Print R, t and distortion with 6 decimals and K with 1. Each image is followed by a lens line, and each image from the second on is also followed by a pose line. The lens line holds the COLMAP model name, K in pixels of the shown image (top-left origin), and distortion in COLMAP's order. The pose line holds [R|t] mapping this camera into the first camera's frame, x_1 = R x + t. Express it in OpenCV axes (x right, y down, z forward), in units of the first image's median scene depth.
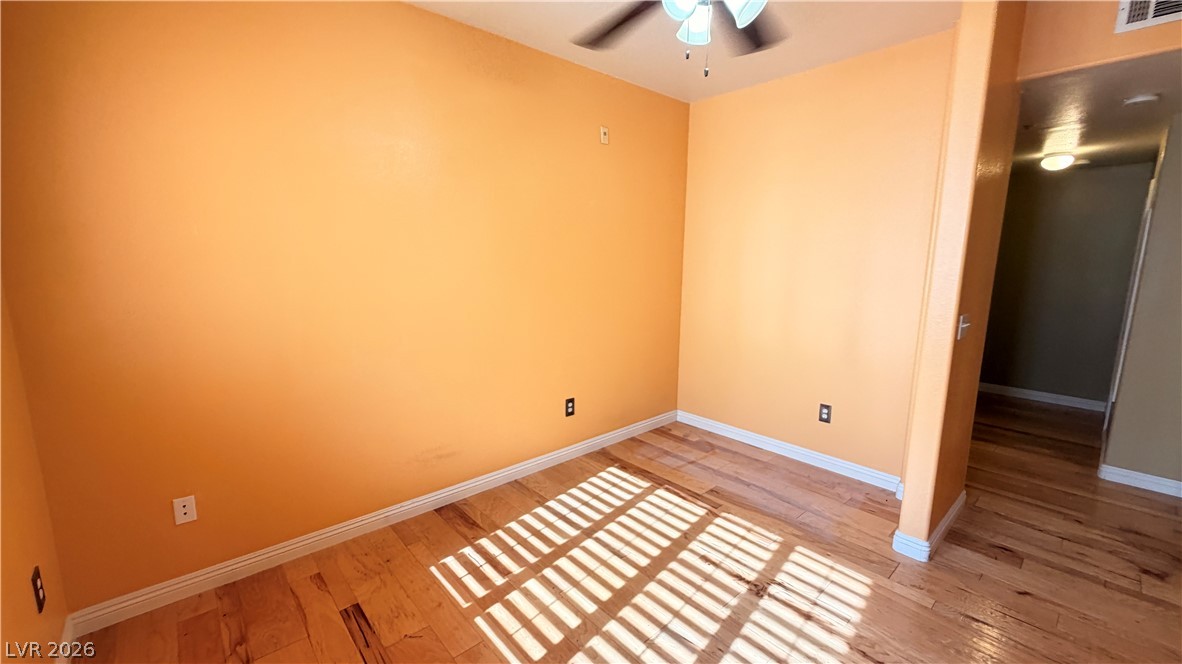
lens RADIAL K [[470.8, 0, 588.1], [0, 470.8, 338.6], [0, 0, 1]] dist [-0.000883, 0.000252]
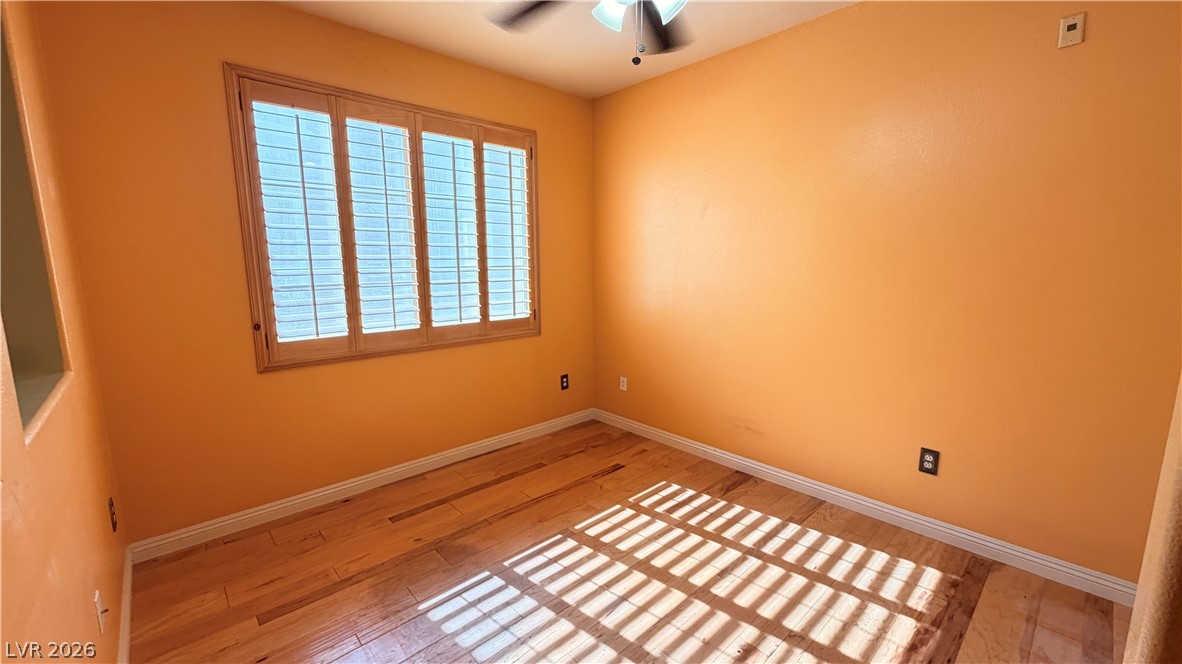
lens RADIAL K [[470.8, 0, 590.6], [0, 470.8, 336.7], [0, 0, 1]] dist [-0.000883, 0.000252]
pose [[0.021629, 0.156416, -0.987454, 0.865810], [-0.167848, 0.974234, 0.150646, -0.082337], [0.985576, 0.162484, 0.047326, 0.607917]]
